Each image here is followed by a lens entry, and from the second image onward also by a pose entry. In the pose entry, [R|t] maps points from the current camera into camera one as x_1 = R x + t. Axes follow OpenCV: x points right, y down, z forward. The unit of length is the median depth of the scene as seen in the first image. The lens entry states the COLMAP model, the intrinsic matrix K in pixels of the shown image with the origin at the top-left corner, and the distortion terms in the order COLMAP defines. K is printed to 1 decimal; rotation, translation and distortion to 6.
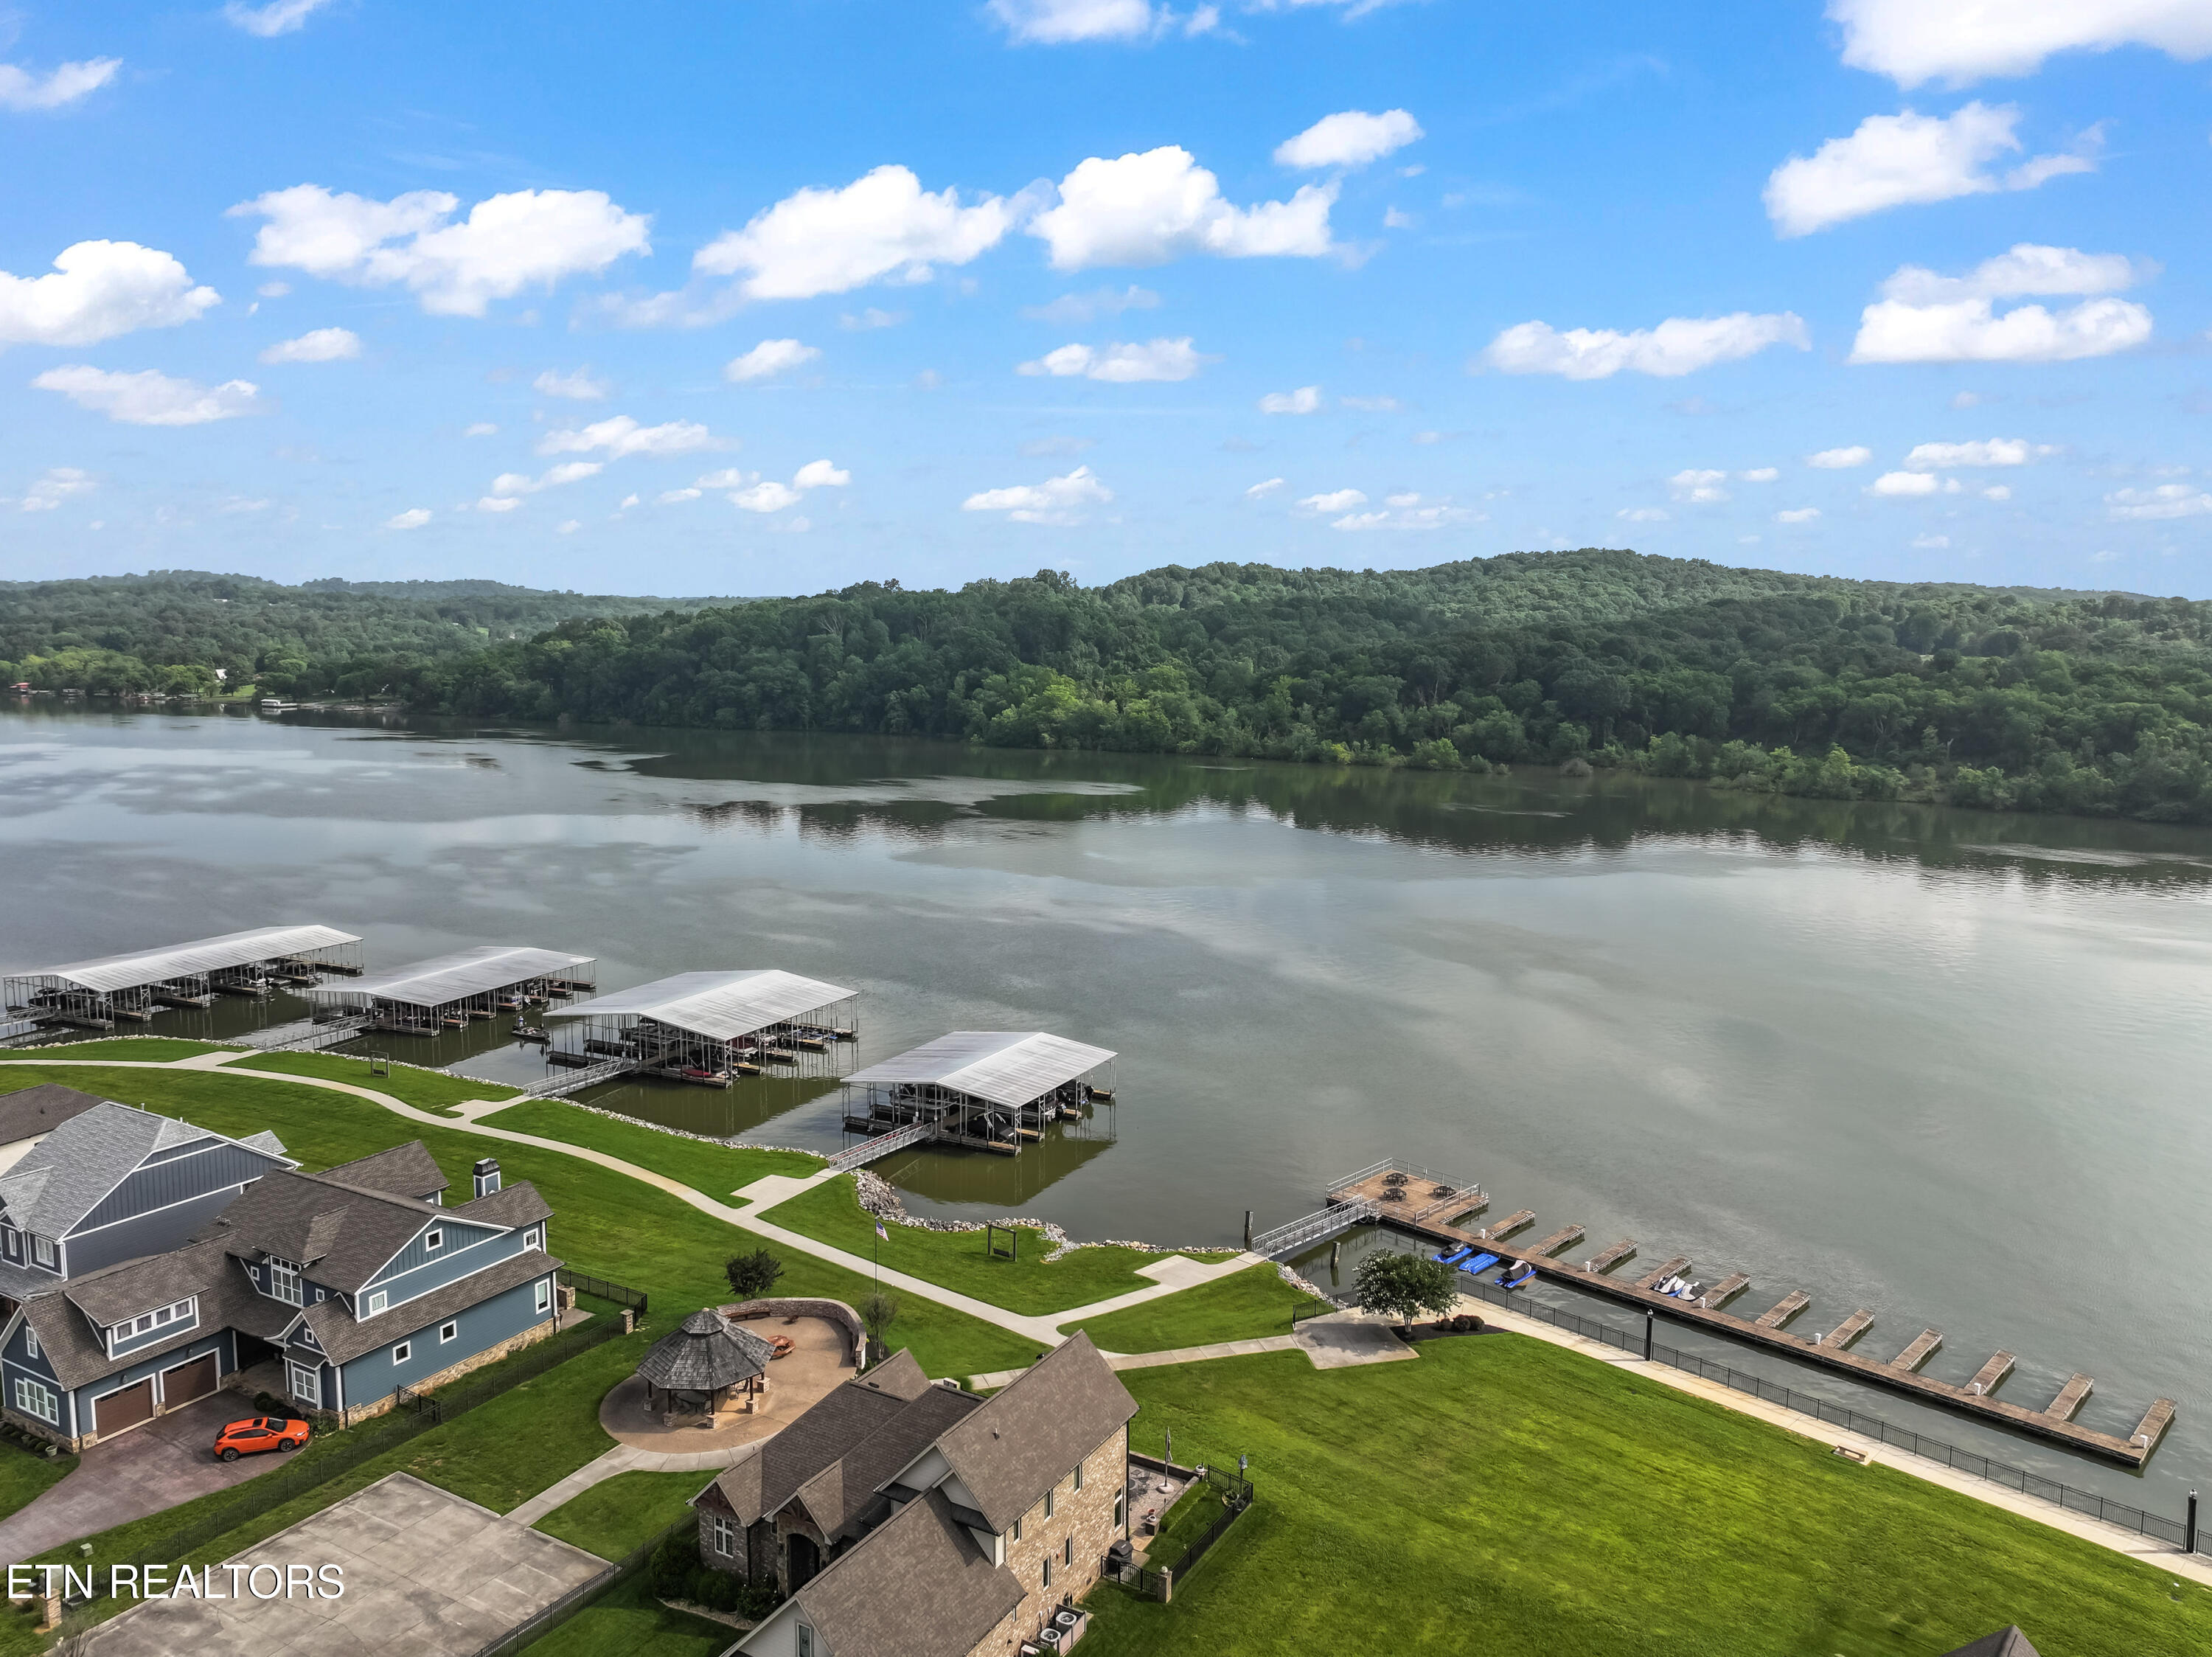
lens RADIAL K [[1543.2, 0, 1106.0], [0, 1543.2, 828.5], [0, 0, 1]] dist [0.000278, 0.014745]
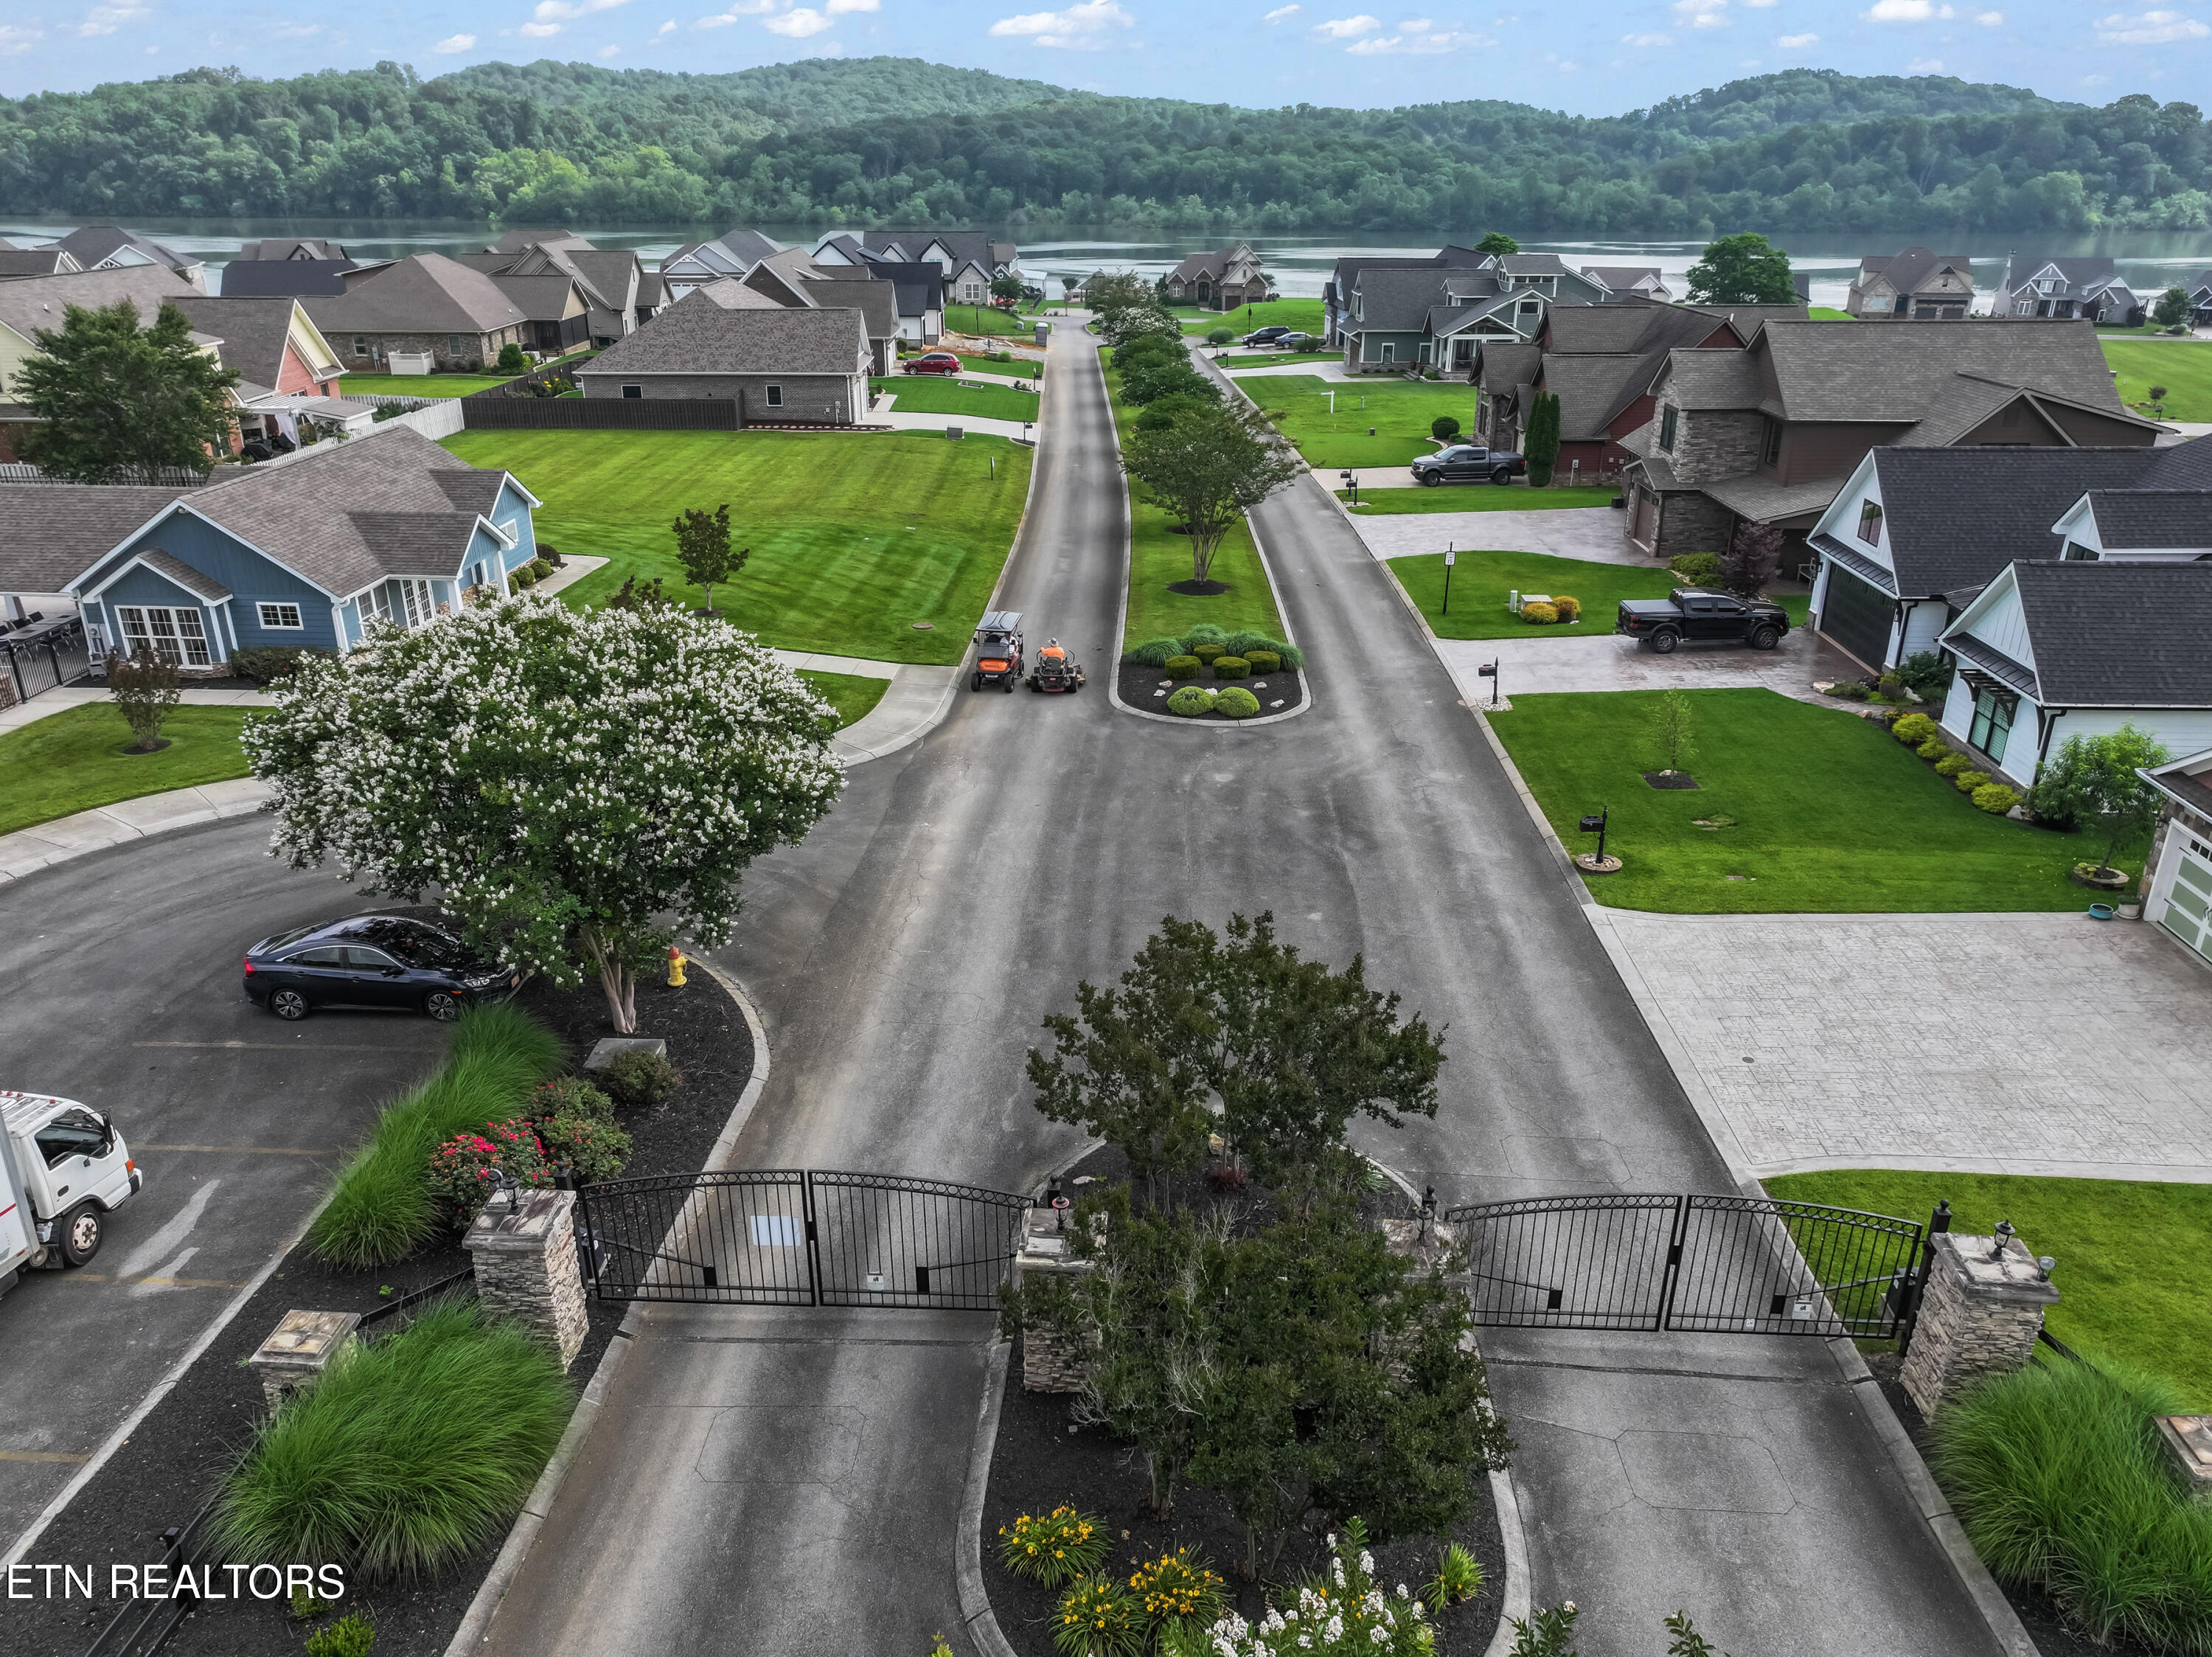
lens RADIAL K [[1543.2, 0, 1106.0], [0, 1543.2, 828.5], [0, 0, 1]] dist [0.000278, 0.014745]
pose [[0.885750, -0.187985, 0.424393, -0.271212], [0.063507, 0.954800, 0.290384, 0.074429], [-0.459798, -0.230256, 0.857652, -0.295178]]
